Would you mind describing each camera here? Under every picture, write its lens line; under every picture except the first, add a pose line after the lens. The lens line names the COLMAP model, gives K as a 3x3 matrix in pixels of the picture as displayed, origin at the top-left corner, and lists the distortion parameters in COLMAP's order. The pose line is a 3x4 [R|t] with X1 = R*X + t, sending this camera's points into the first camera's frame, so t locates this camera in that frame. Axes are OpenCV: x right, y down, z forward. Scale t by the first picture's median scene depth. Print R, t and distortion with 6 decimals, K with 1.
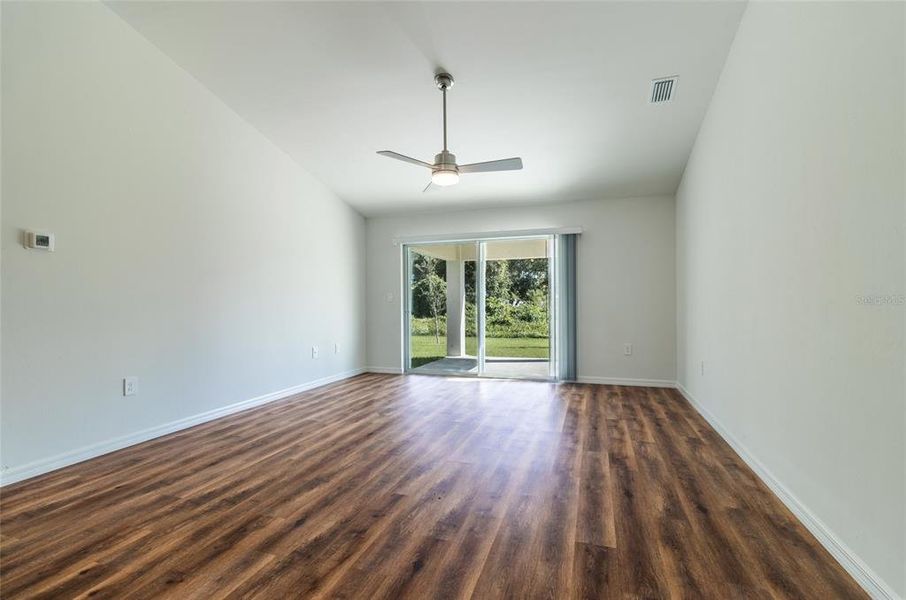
lens RADIAL K [[417.2, 0, 453.2], [0, 417.2, 299.9], [0, 0, 1]] dist [-0.016873, -0.000124]
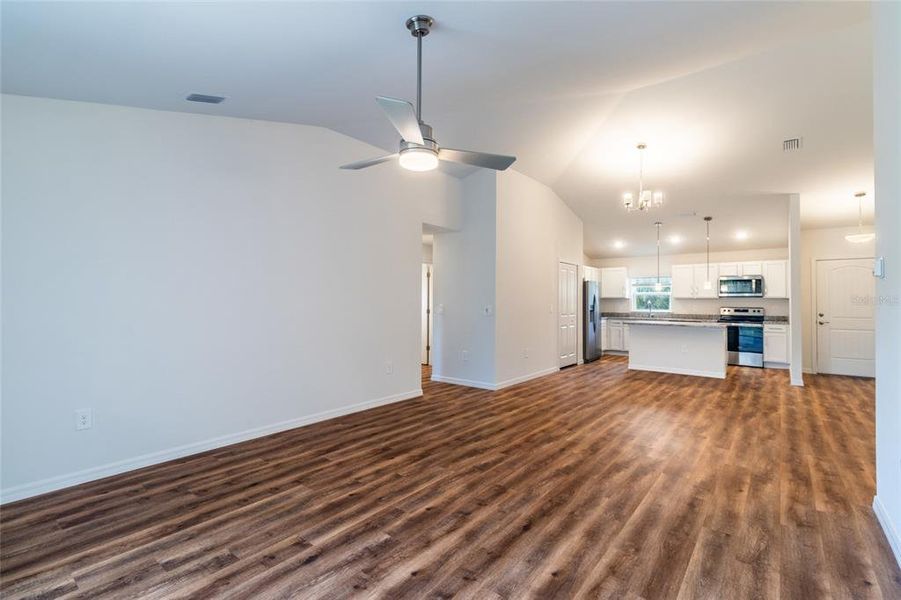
lens RADIAL K [[414.1, 0, 455.3], [0, 414.1, 299.8], [0, 0, 1]] dist [0.009929, -0.003062]
pose [[-0.942974, 0.000956, 0.332865, -0.405660], [-0.000982, 0.999984, -0.005655, -0.069333], [-0.332865, -0.005659, -0.942957, 2.168293]]
